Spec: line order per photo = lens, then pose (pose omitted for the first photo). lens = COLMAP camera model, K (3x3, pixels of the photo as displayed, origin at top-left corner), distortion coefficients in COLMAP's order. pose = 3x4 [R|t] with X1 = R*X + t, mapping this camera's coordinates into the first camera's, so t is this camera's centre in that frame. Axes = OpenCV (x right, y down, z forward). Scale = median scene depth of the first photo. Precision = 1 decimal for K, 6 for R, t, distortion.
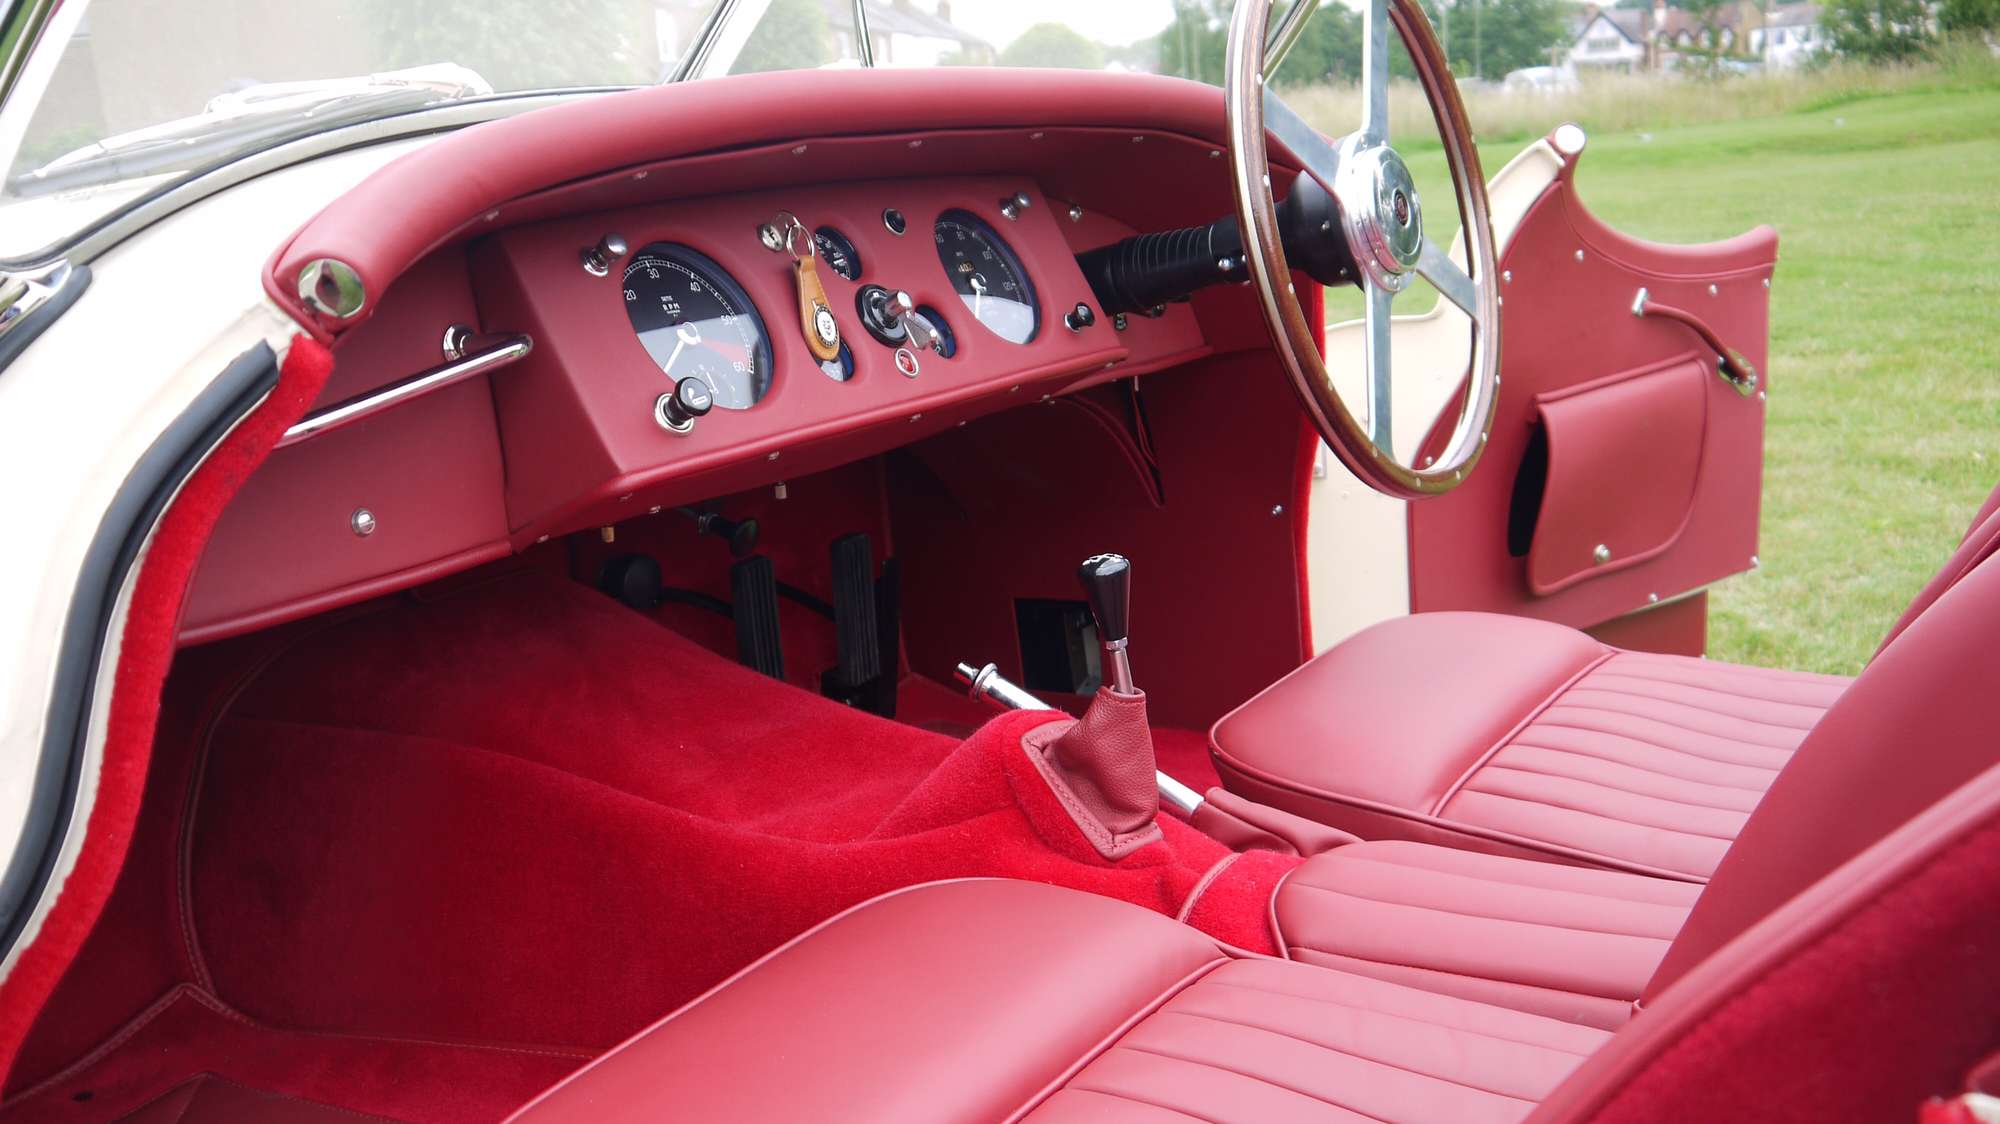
lens RADIAL K [[2041.2, 0, 1000.0], [0, 2041.2, 562.0], [0, 0, 1]] dist [-0.000781, 0.020909]
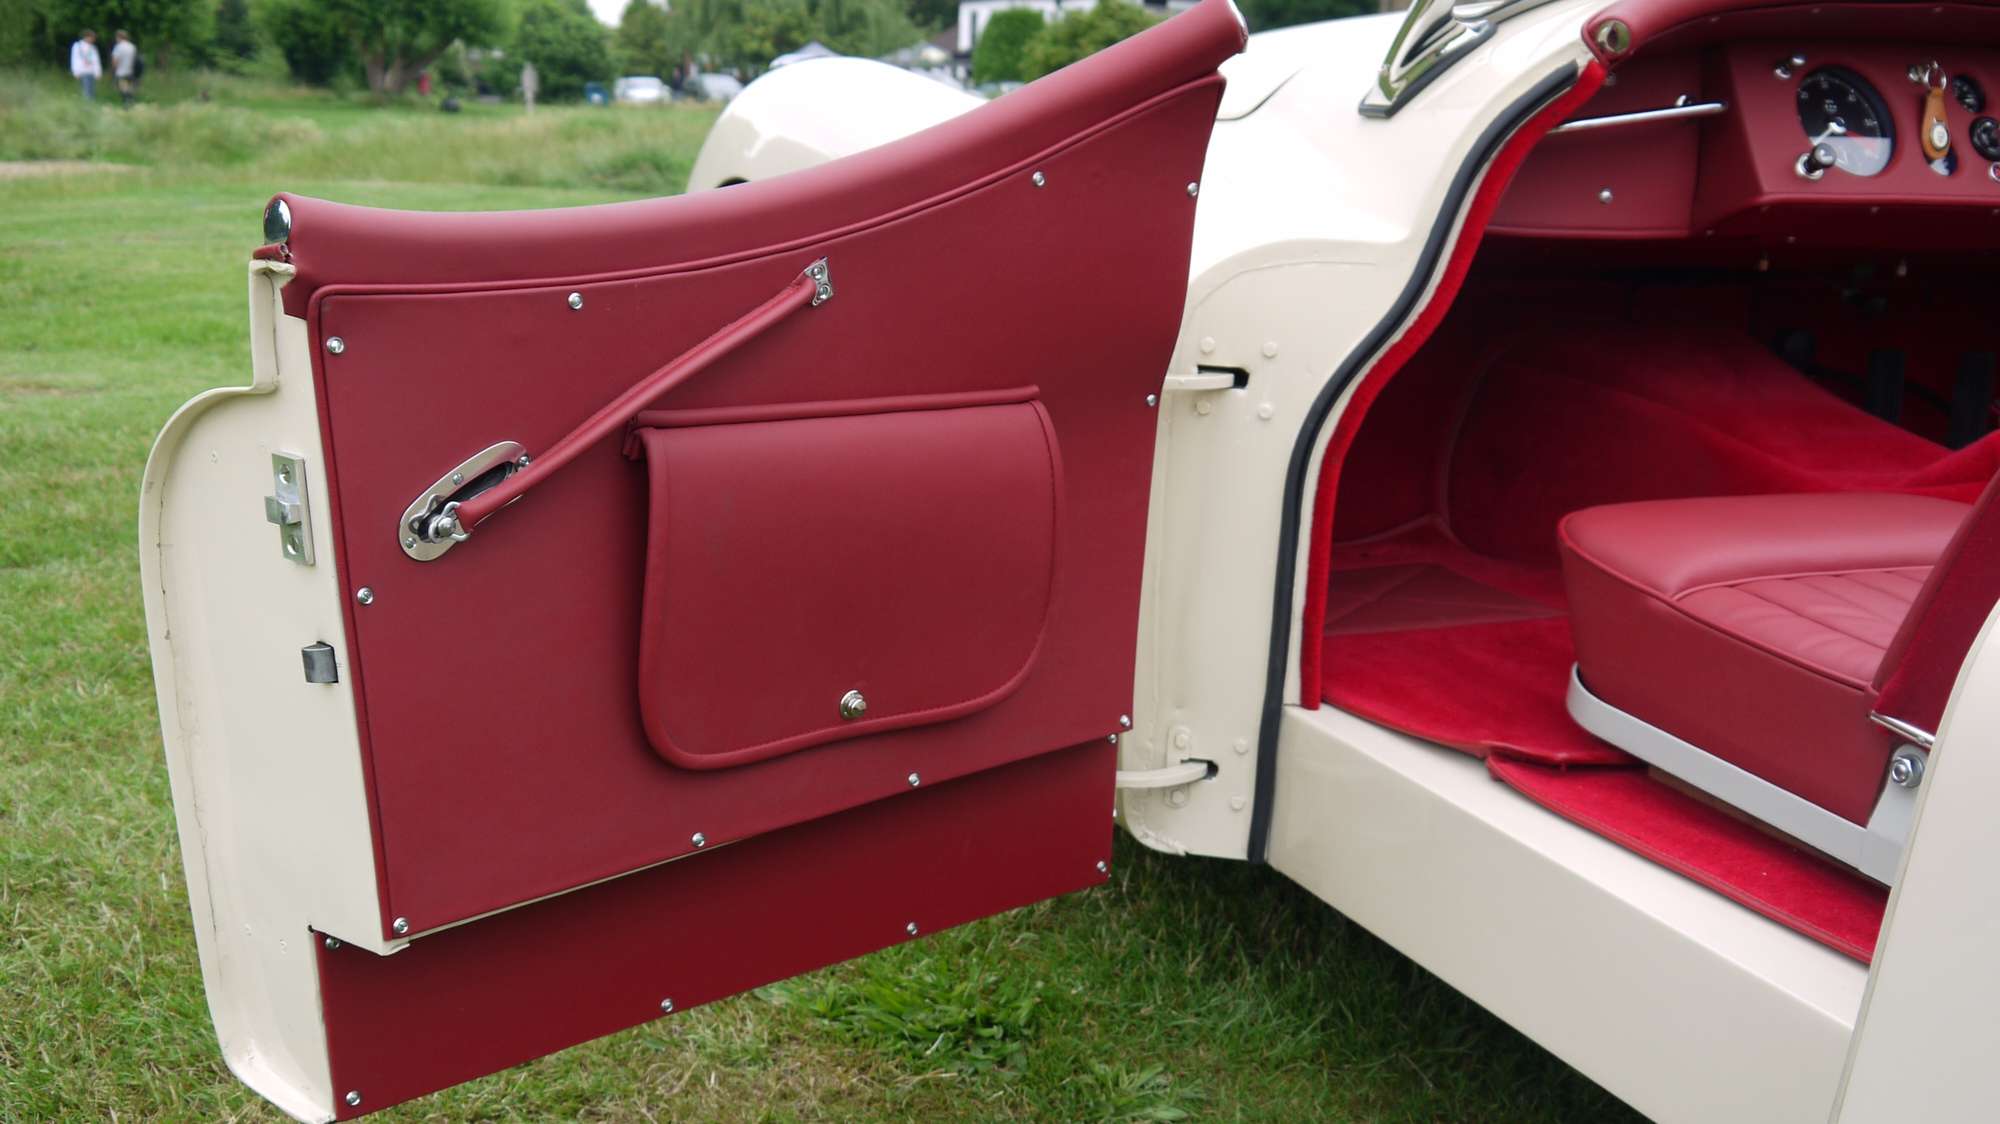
lens RADIAL K [[2041.2, 0, 1000.0], [0, 2041.2, 562.0], [0, 0, 1]] dist [-0.000781, 0.020909]
pose [[0.803869, 0.225019, -0.550600, 0.289703], [-0.212287, 0.973254, 0.087812, 0.229197], [0.555633, 0.046296, 0.830138, -0.689441]]
